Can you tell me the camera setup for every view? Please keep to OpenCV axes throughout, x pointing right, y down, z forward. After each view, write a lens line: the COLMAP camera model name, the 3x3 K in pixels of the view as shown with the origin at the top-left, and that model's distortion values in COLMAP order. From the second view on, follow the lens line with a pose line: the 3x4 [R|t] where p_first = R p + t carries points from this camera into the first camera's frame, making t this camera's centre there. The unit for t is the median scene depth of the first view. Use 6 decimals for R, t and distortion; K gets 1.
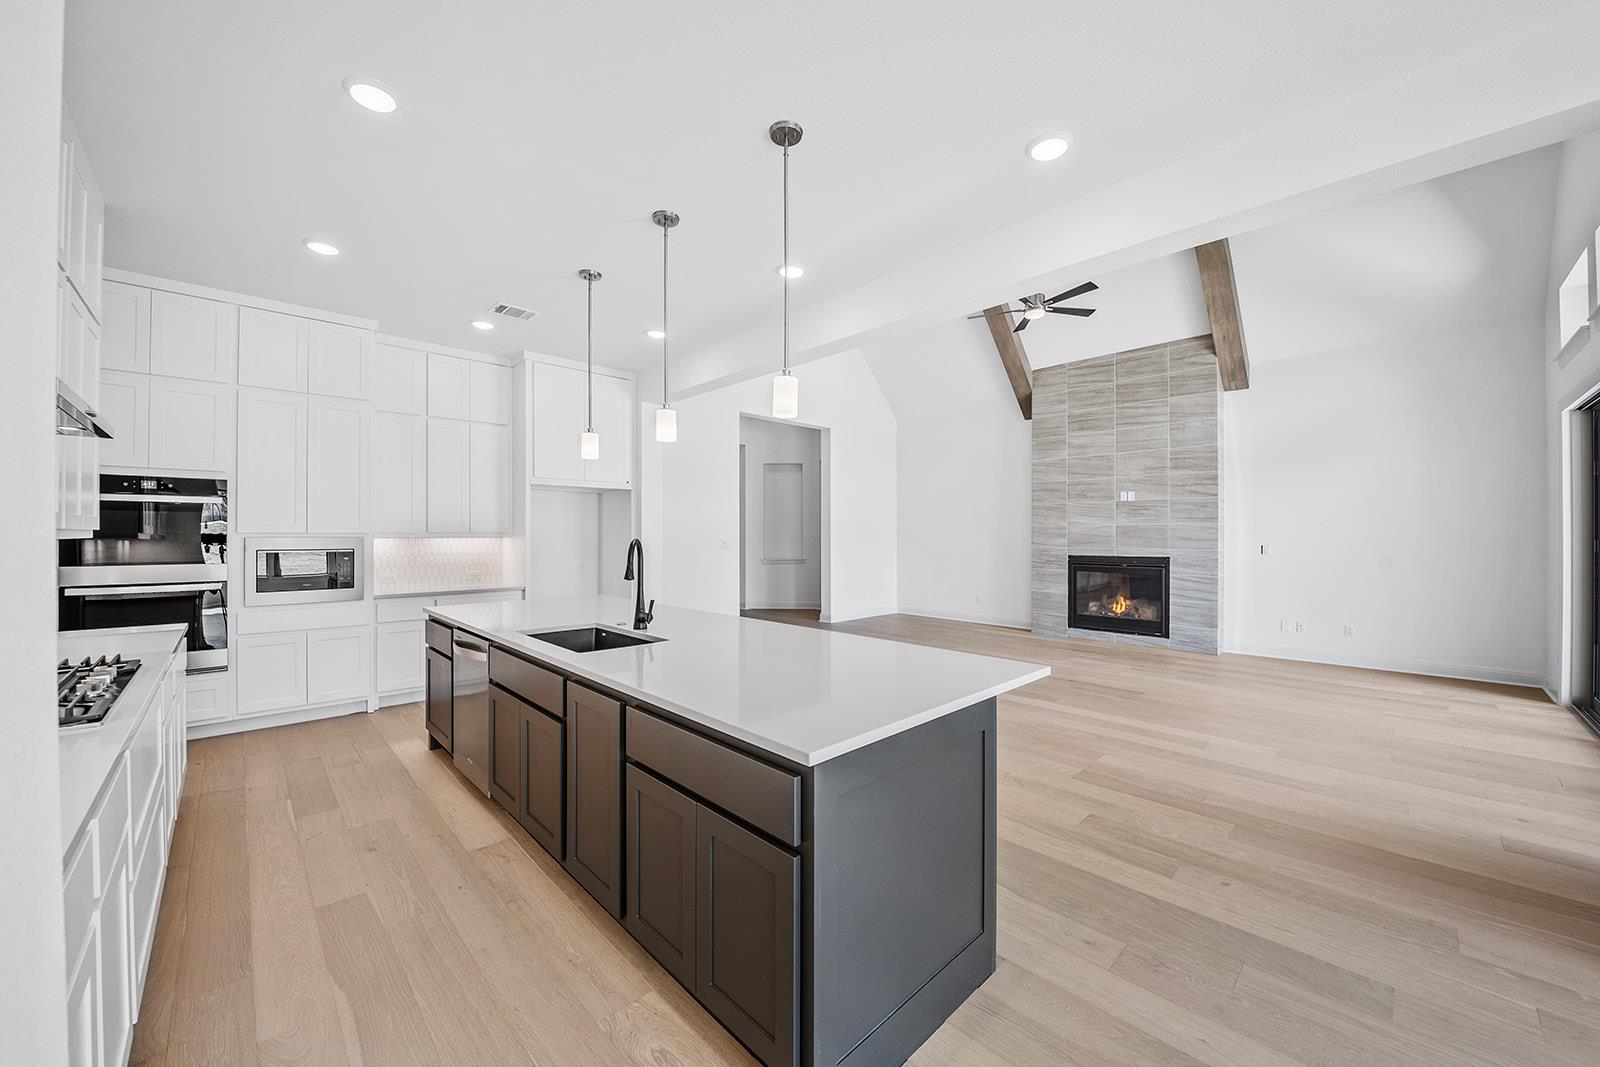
lens RADIAL K [[590.2, 0, 798.6], [0, 590.2, 533.6], [0, 0, 1]] dist [-0.012564, 0.000018]
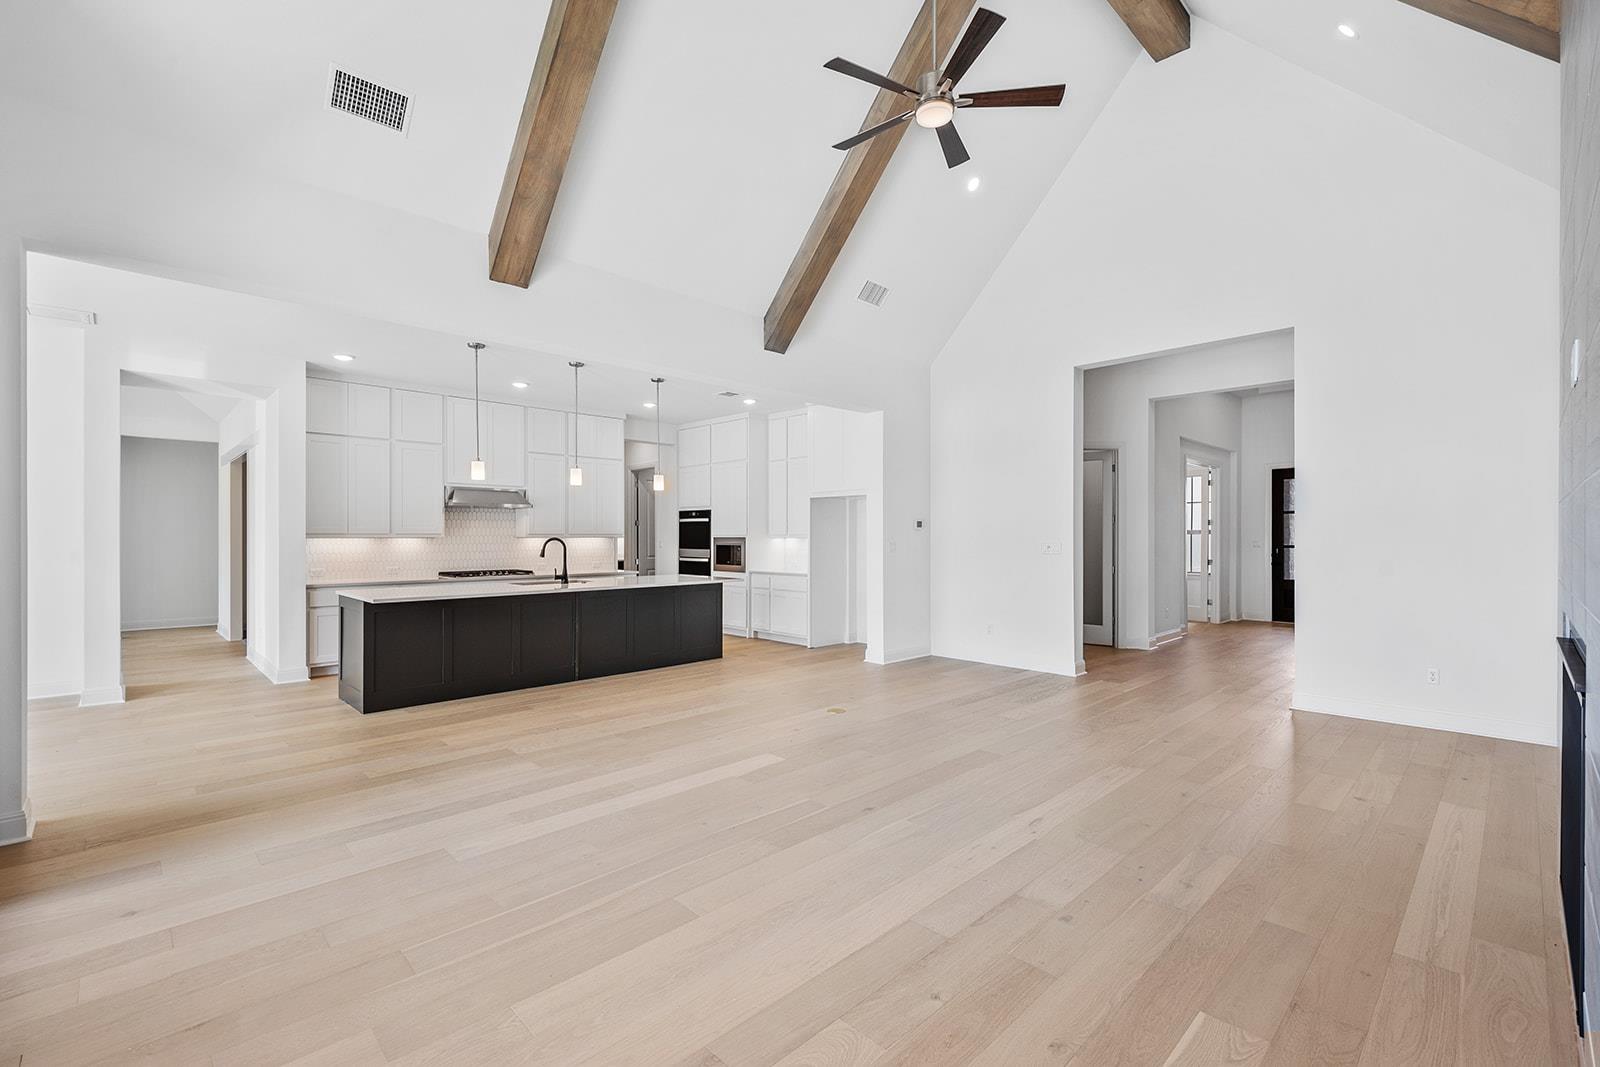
lens RADIAL K [[686.4, 0, 808.0], [0, 686.4, 540.0], [0, 0, 1]] dist [0.000850, -0.000772]
pose [[0.028484, 0.004573, -0.999584, 0.853503], [0.004000, 0.999981, 0.004689, 0.003790], [0.999586, -0.004132, 0.028465, 0.729750]]
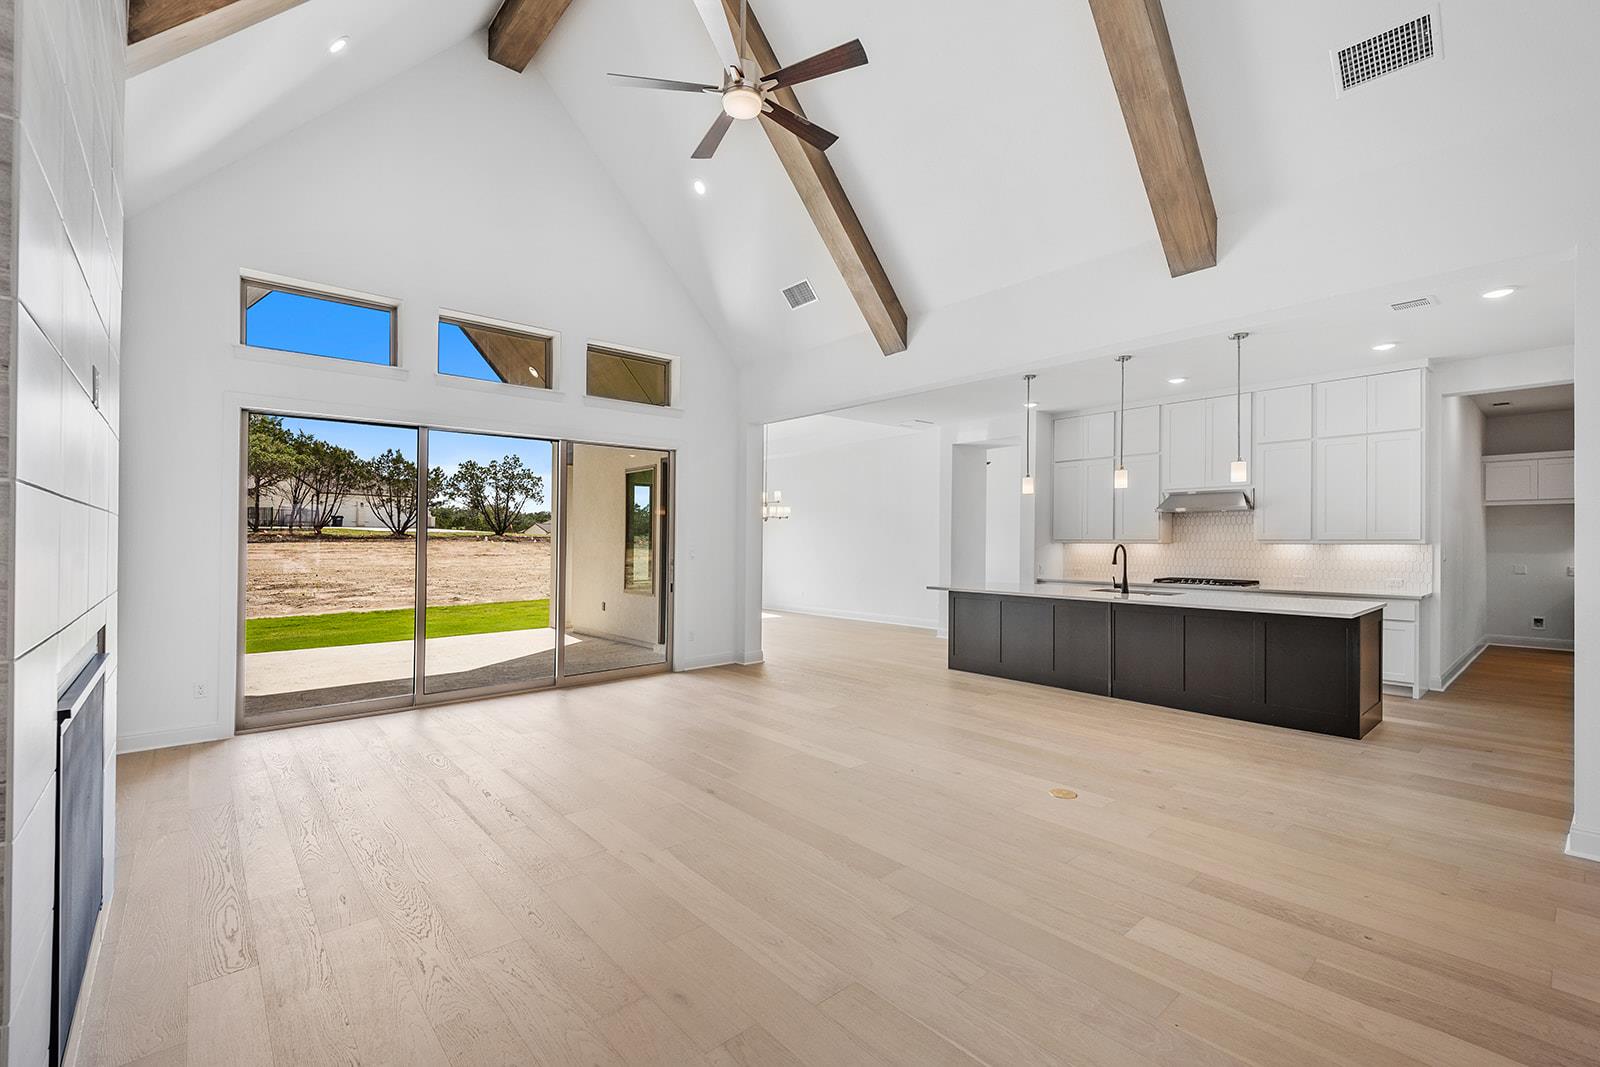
lens RADIAL K [[686.4, 0, 805.8], [0, 686.4, 542.5], [0, 0, 1]] dist [0.000850, -0.000772]
pose [[-0.999693, 0.001030, 0.024772, 0.280909], [0.000956, 0.999995, -0.002996, 0.003537], [-0.024775, -0.002971, -0.999689, 1.324139]]
